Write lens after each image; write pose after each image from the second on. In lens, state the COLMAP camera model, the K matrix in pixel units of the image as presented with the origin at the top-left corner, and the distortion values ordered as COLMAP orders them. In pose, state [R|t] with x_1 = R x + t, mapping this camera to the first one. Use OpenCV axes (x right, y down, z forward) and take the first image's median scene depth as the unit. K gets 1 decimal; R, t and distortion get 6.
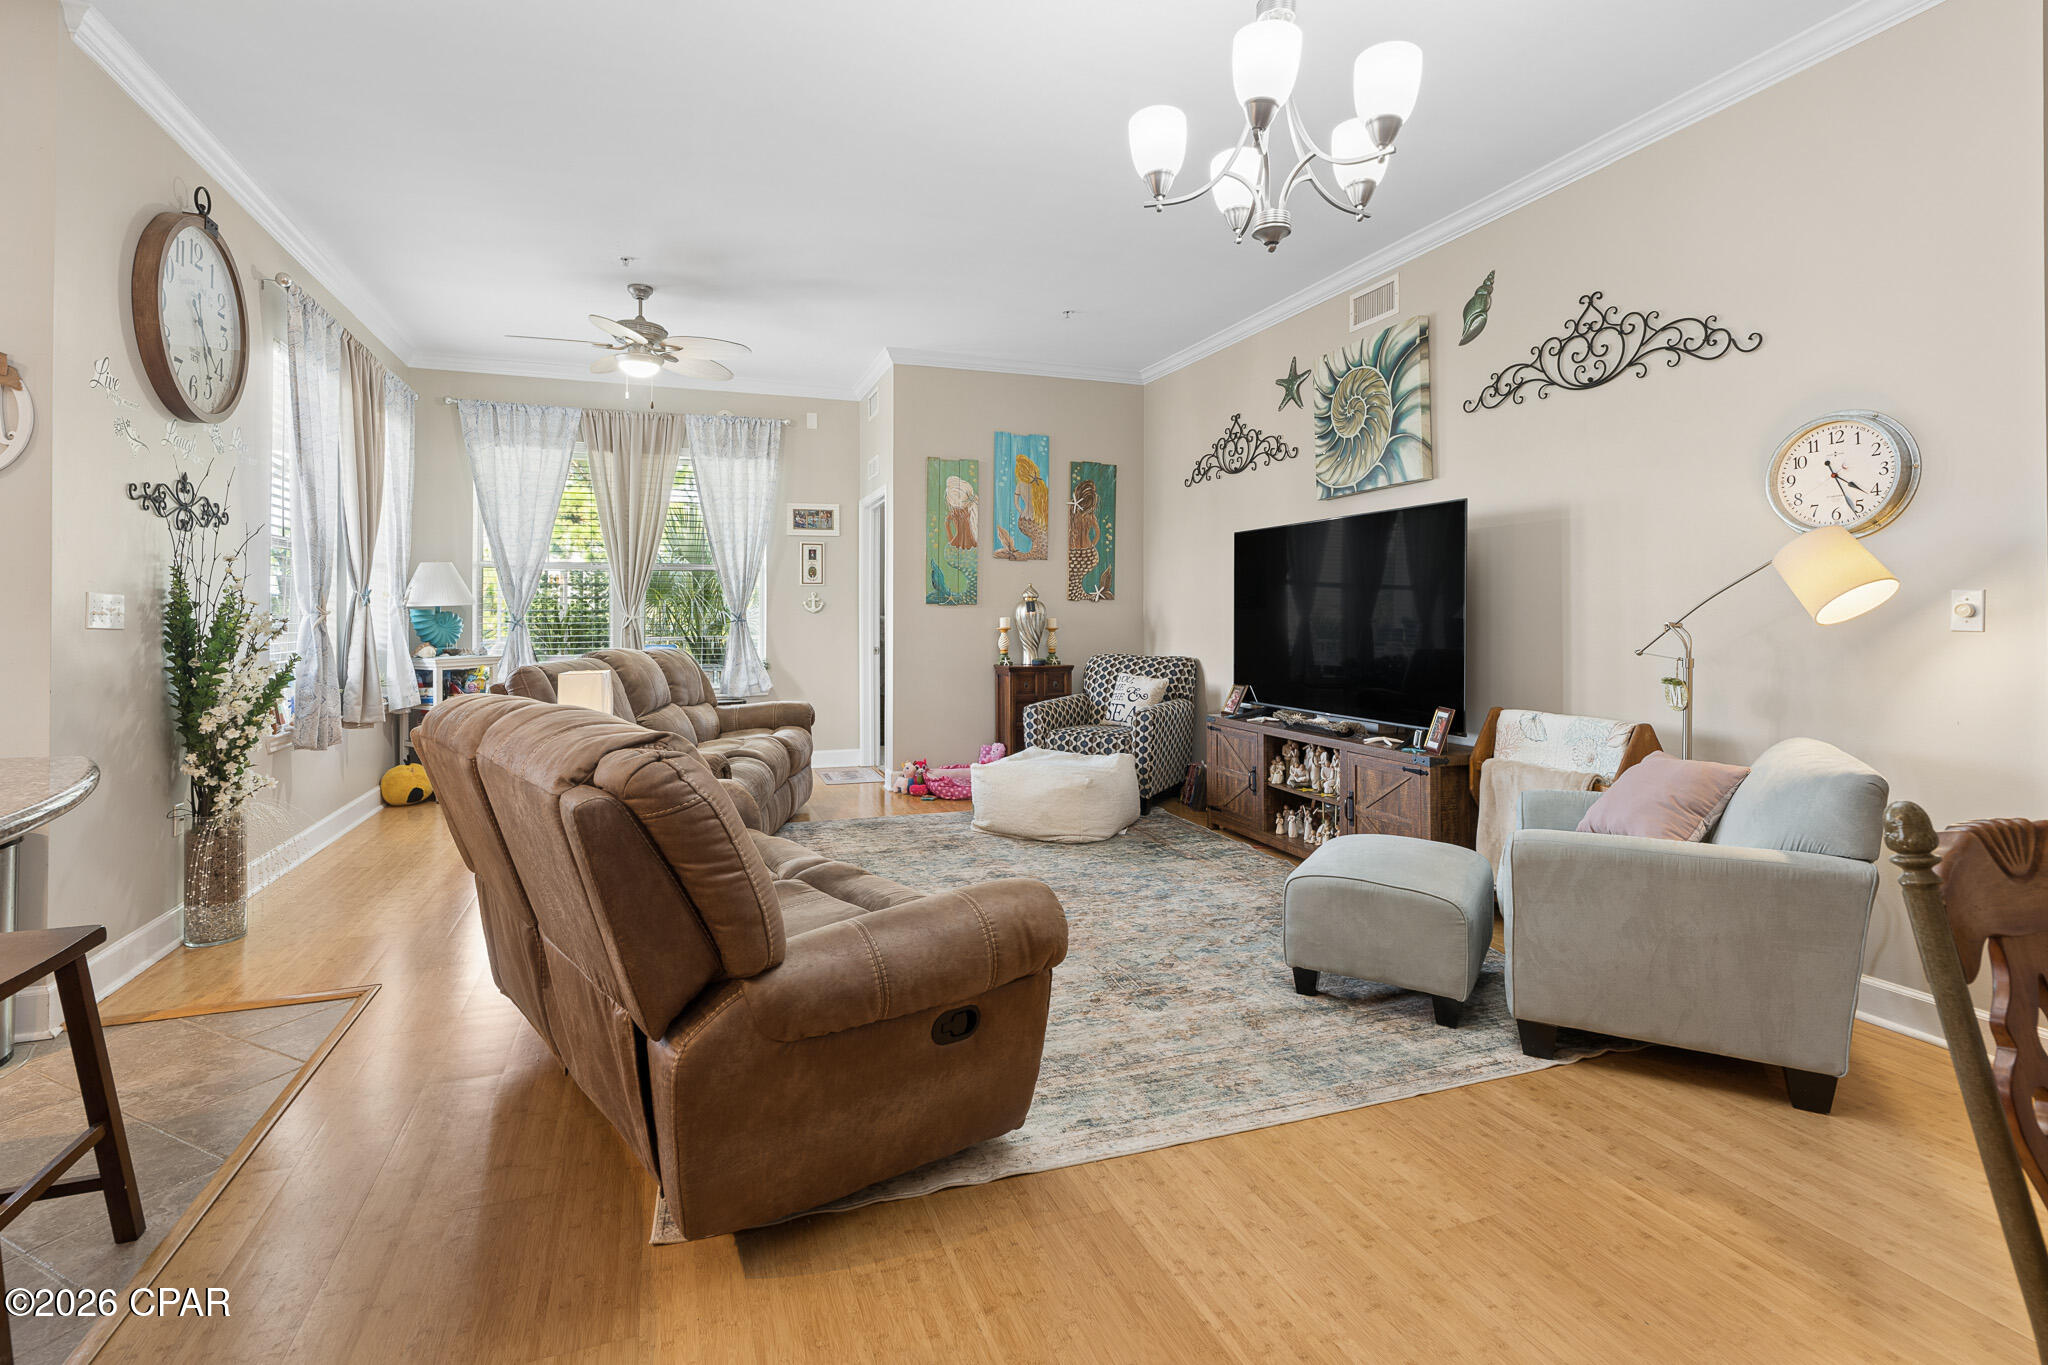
lens RADIAL K [[929.6, 0, 1008.2], [0, 929.6, 626.4], [0, 0, 1]] dist [-0.006956, 0.002861]
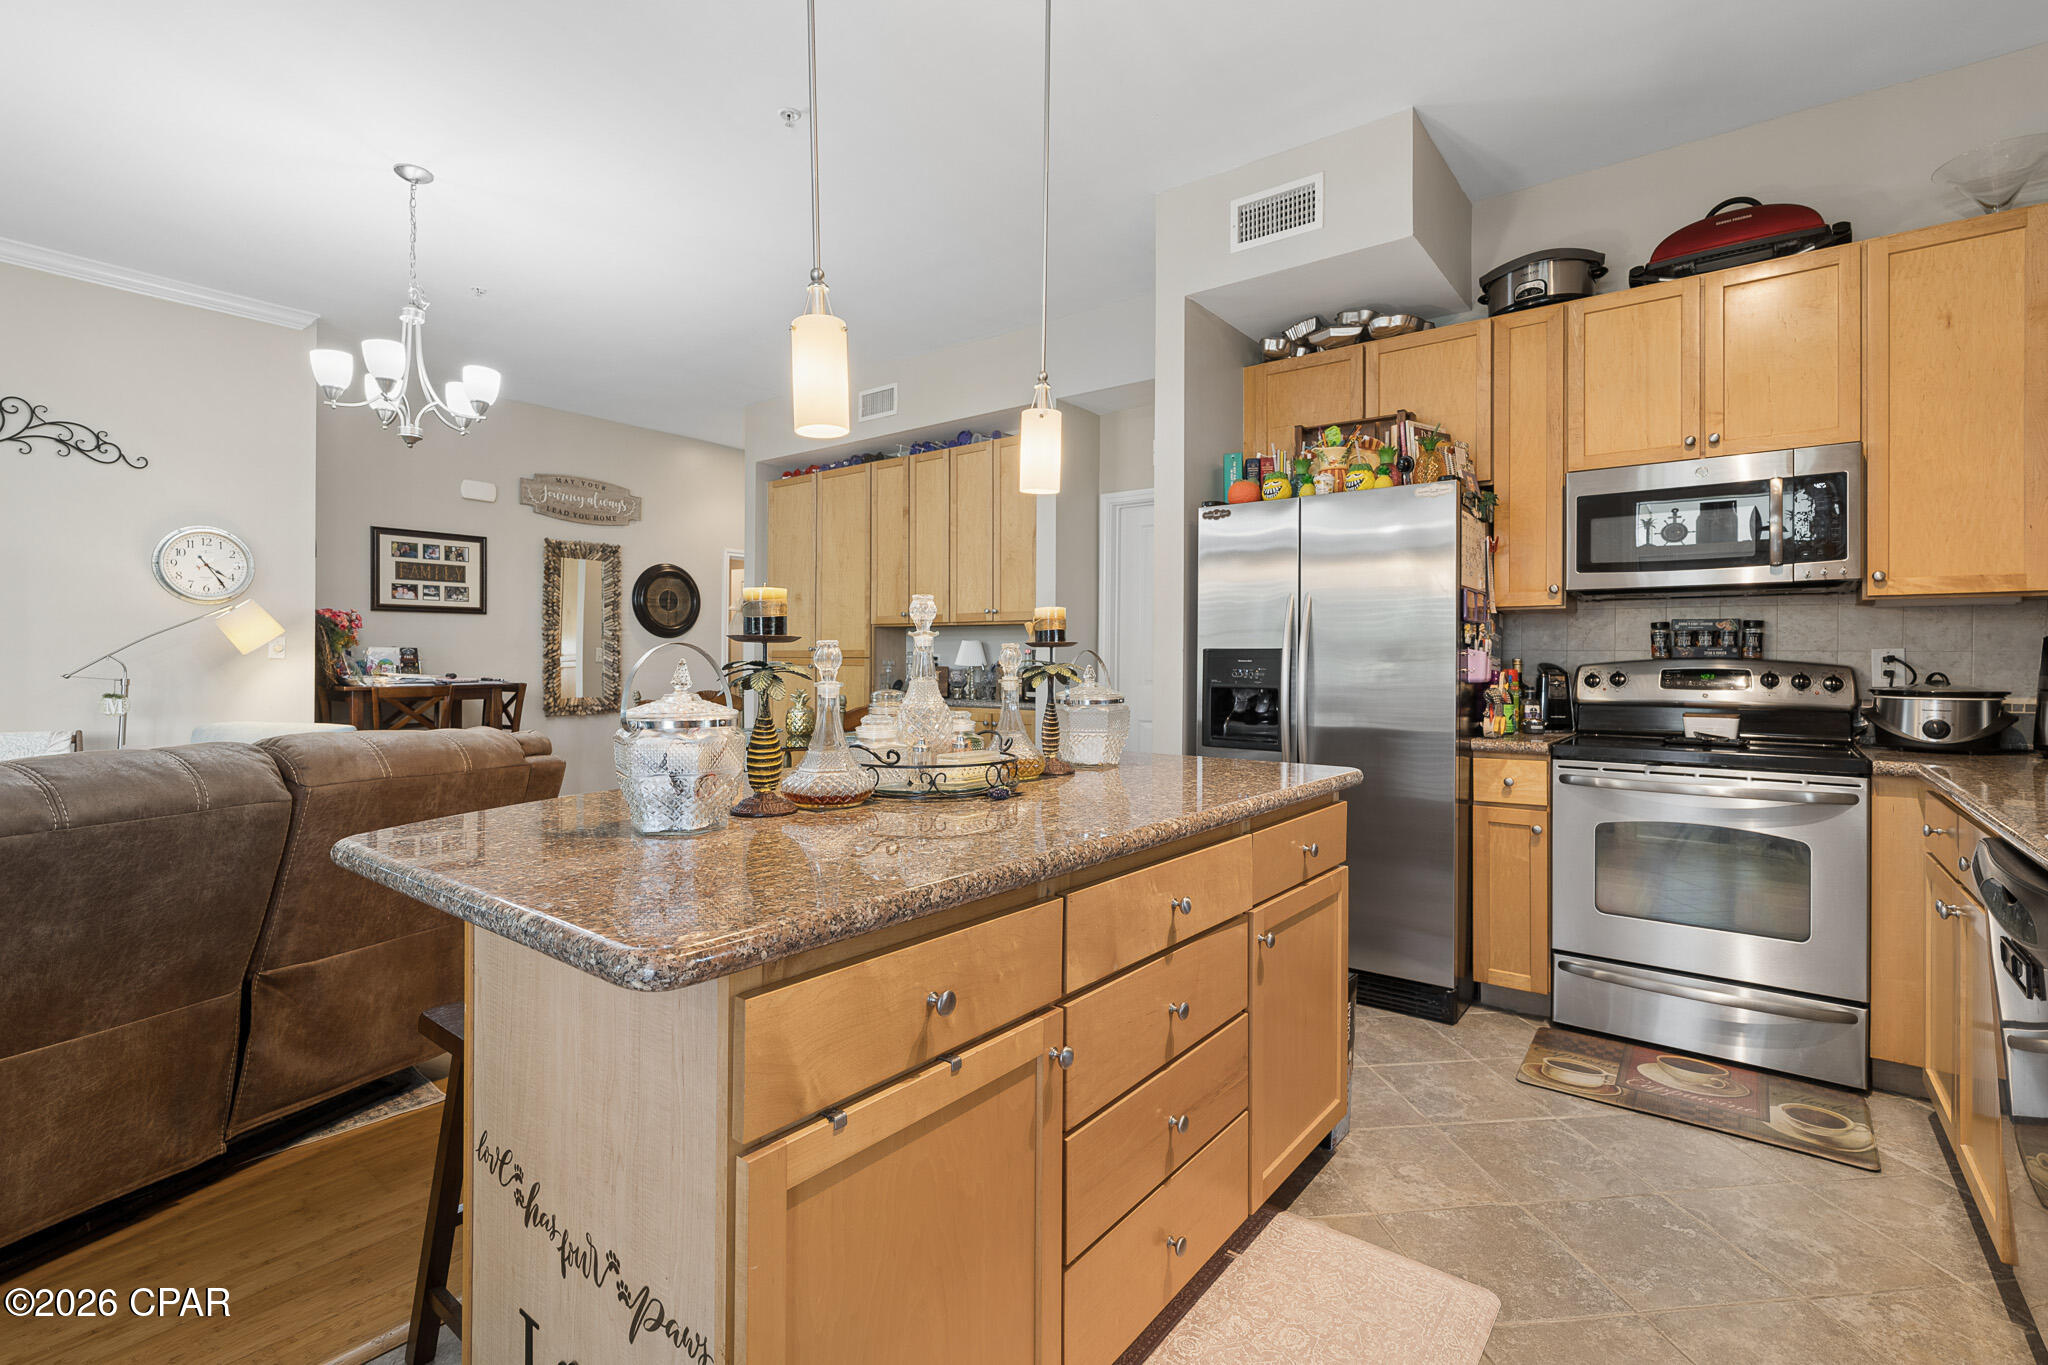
lens RADIAL K [[929.6, 0, 1034.1], [0, 929.6, 659.3], [0, 0, 1]] dist [-0.006956, 0.002861]
pose [[-0.537539, -0.001255, 0.843238, -0.984489], [0.000870, 0.999998, 0.002042, 0.002948], [-0.843238, 0.001831, -0.537537, 0.485574]]
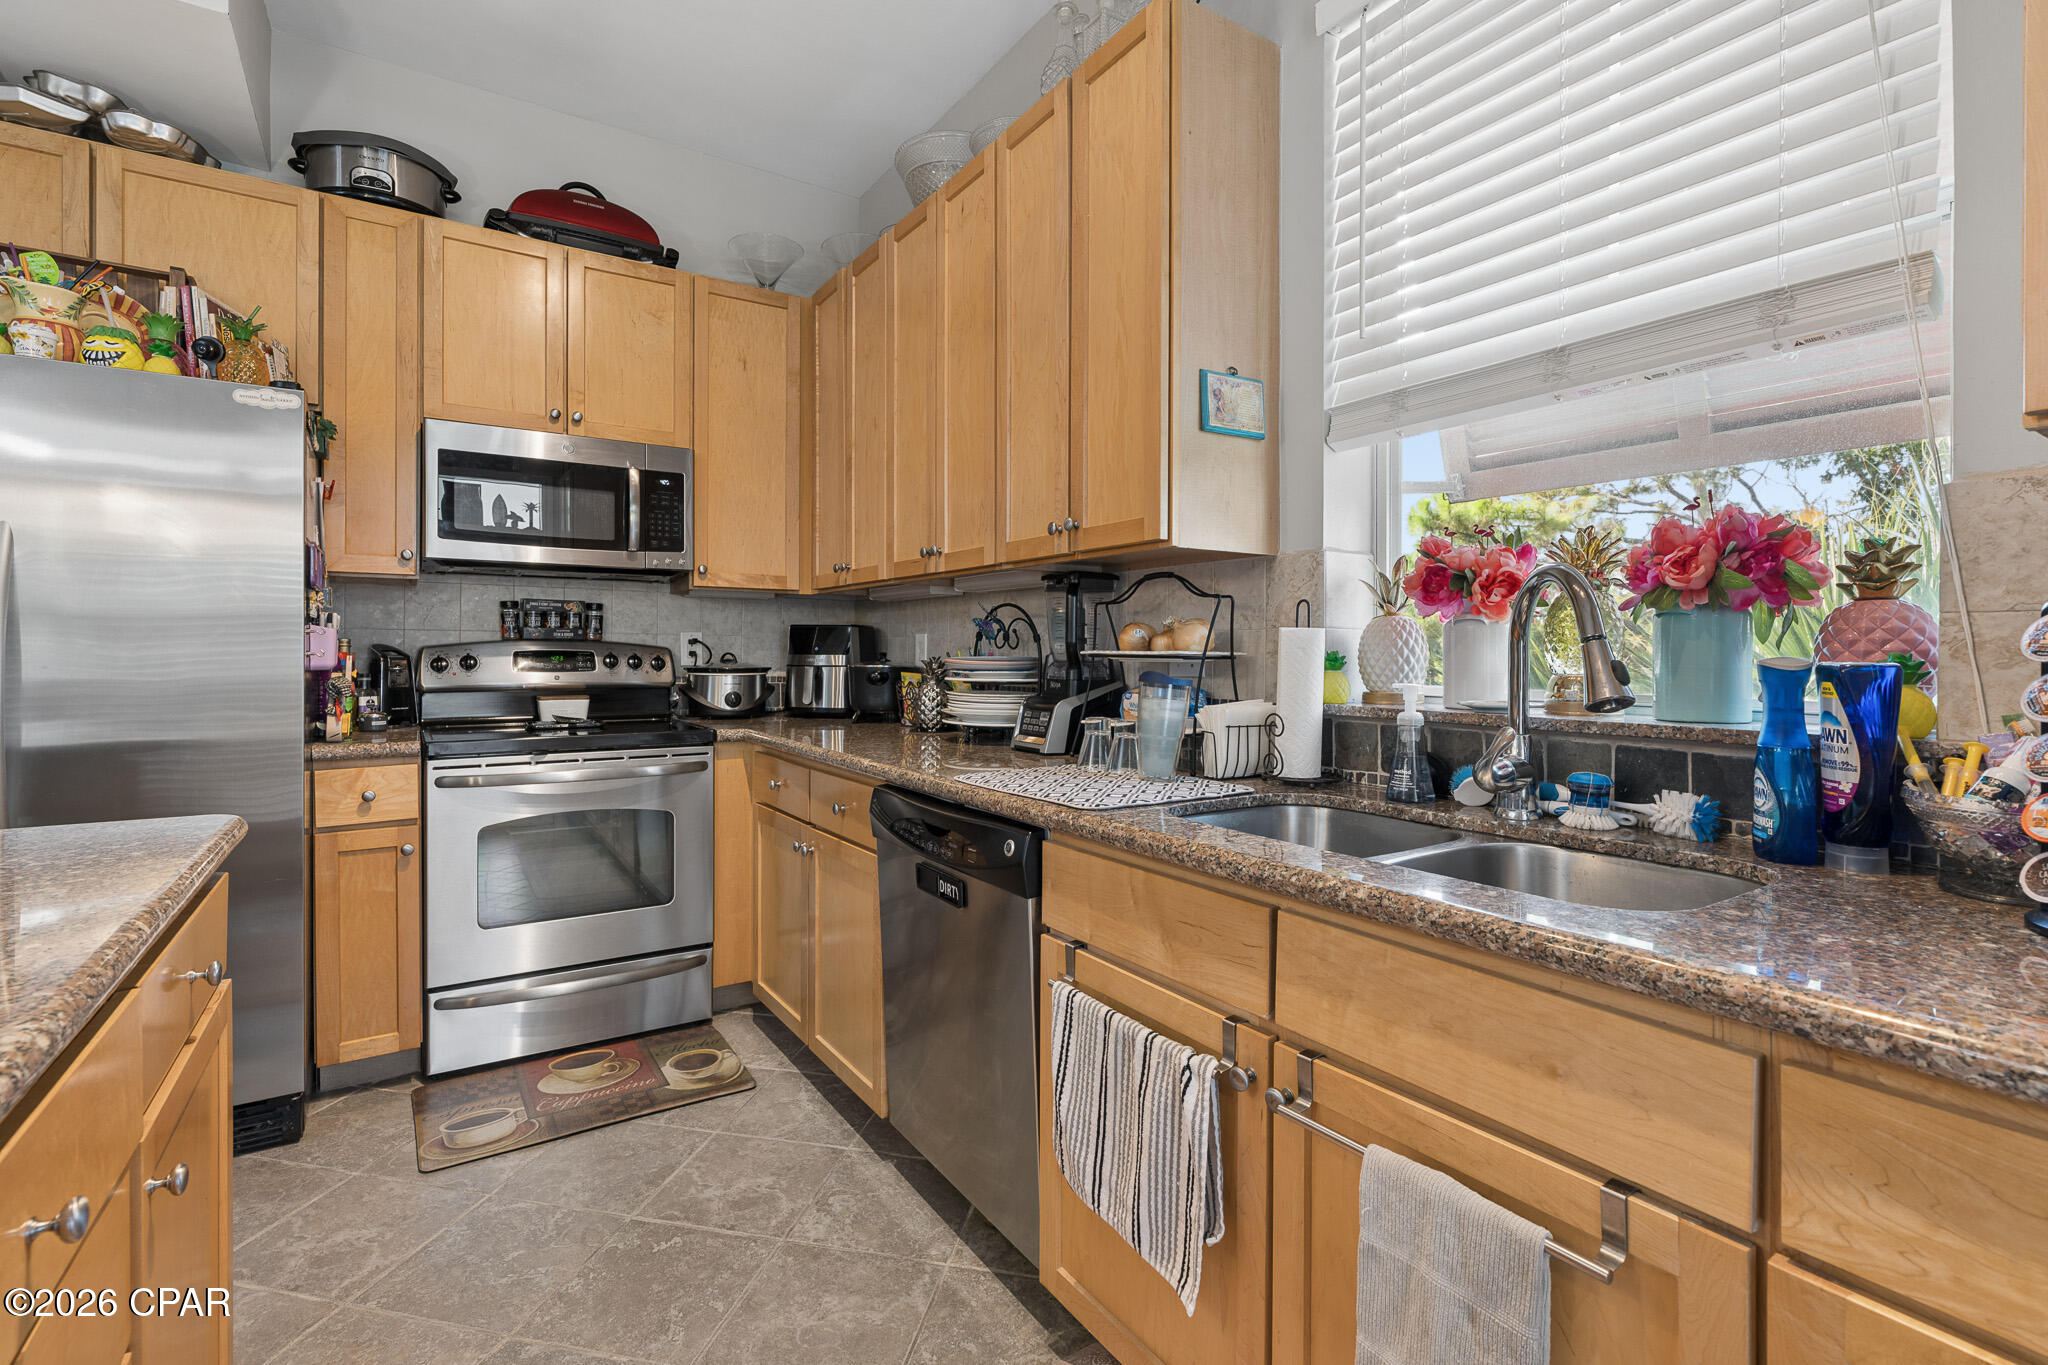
lens RADIAL K [[929.6, 0, 1009.3], [0, 929.6, 655.1], [0, 0, 1]] dist [-0.006956, 0.002861]
pose [[-0.972879, -0.004888, -0.231265, -0.798233], [-0.007960, 0.999892, 0.012354, 0.004680], [0.231179, 0.013860, -0.972812, 0.415381]]
